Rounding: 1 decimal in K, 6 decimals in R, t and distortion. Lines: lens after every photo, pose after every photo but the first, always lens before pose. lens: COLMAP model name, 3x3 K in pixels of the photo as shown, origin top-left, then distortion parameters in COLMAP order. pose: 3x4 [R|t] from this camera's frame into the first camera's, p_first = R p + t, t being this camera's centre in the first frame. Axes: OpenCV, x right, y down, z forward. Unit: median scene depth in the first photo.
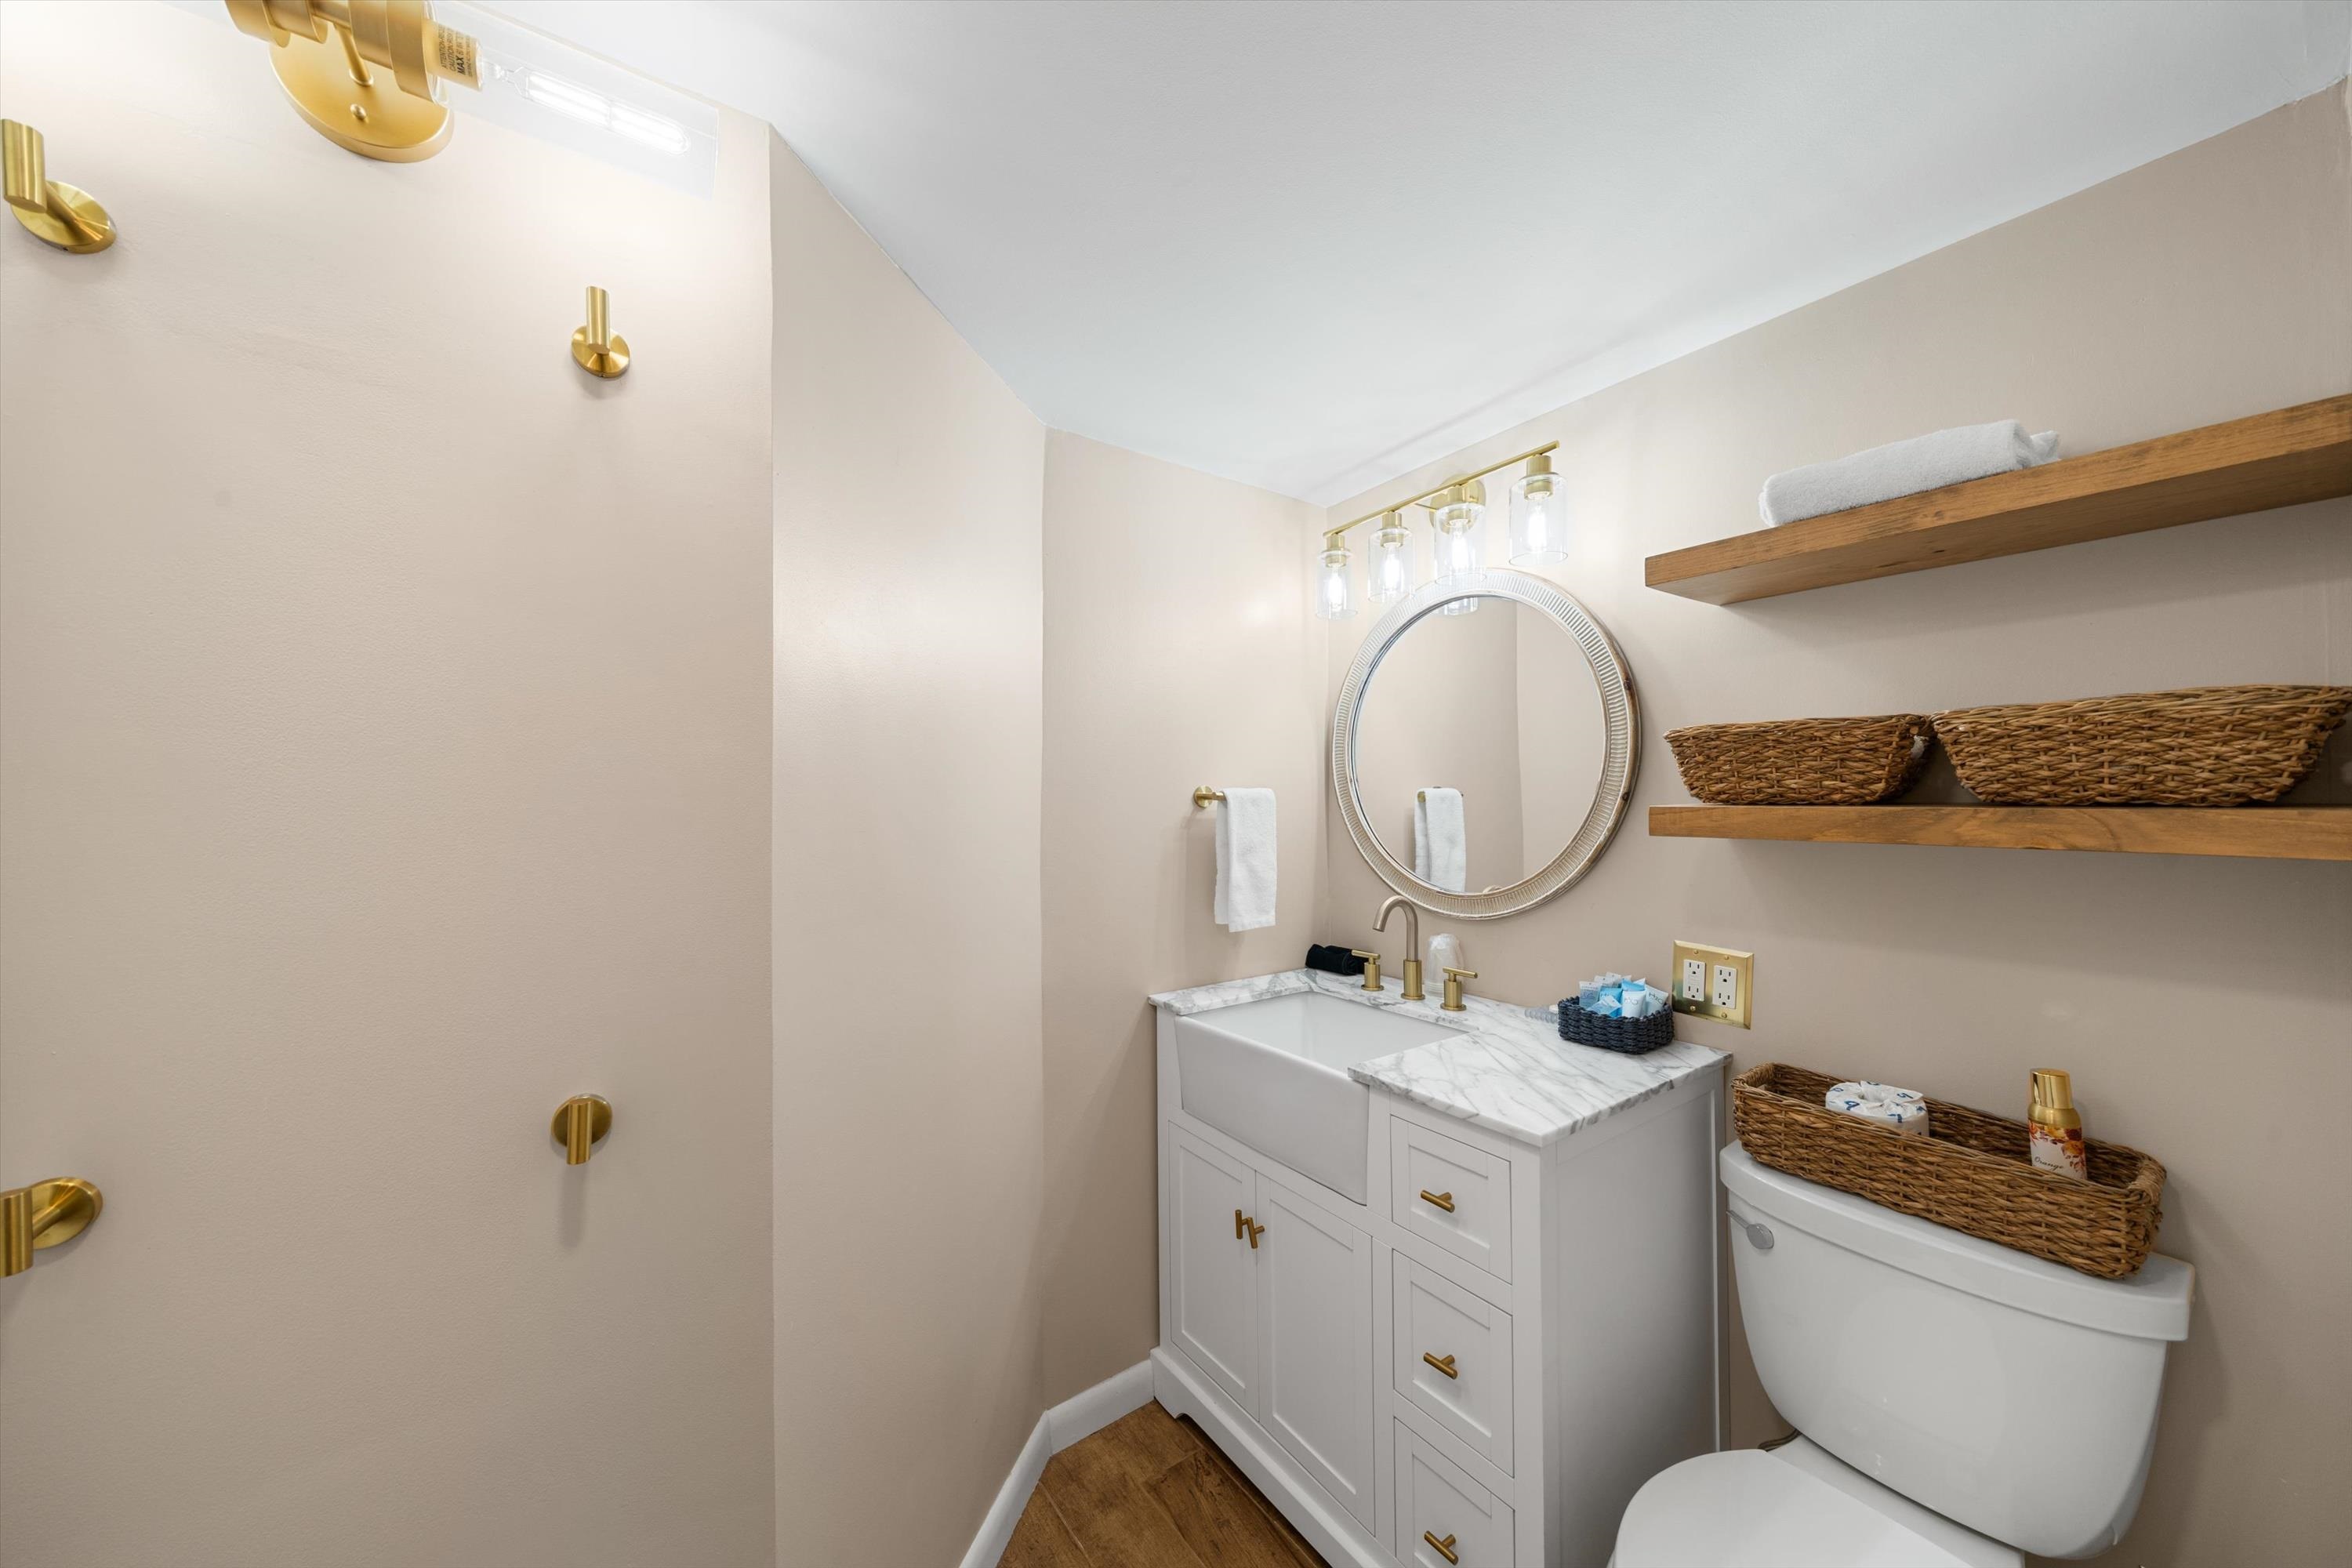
lens RADIAL K [[800.2, 0, 1175.0], [0, 800.2, 791.4], [0, 0, 1]] dist [-0.006511, 0.000010]
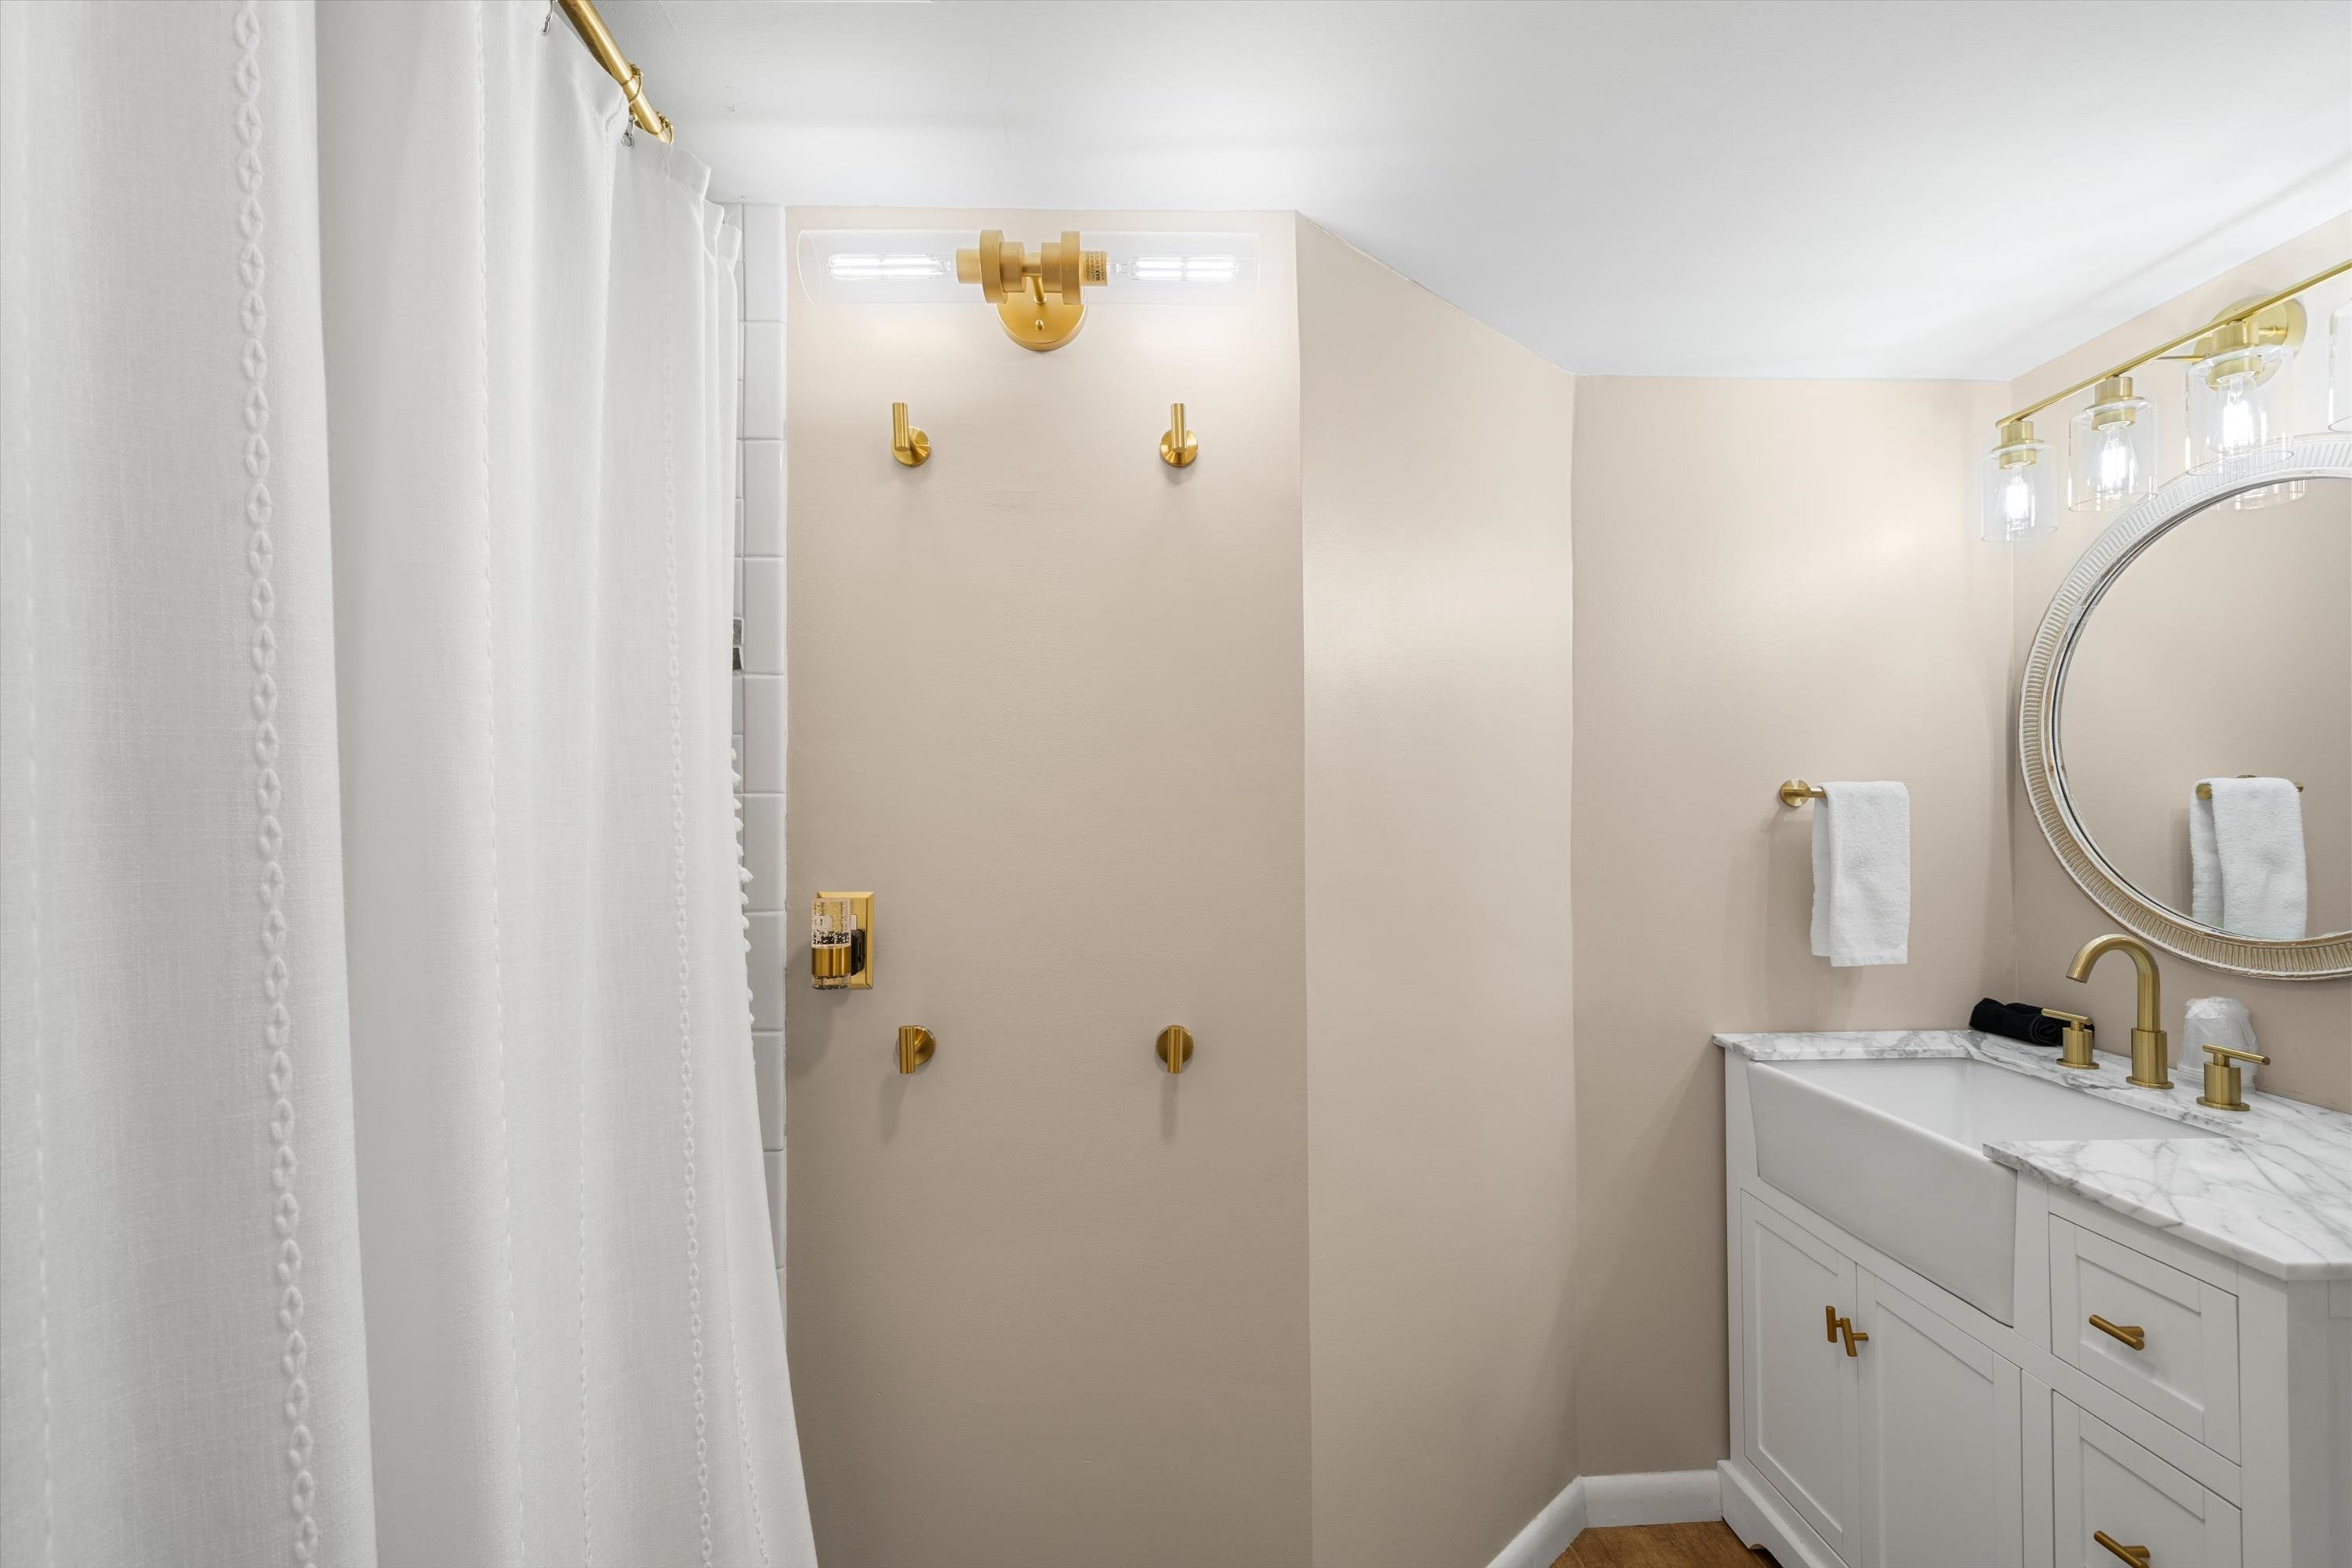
lens RADIAL K [[1000.7, 0, 1146.6], [0, 1000.7, 790.8], [0, 0, 1]] dist [0.000825, 0.000185]
pose [[0.821680, -0.006812, -0.569908, 0.095391], [0.008638, 0.999963, 0.000501, -0.002346], [0.569884, -0.005334, 0.821708, -0.228031]]
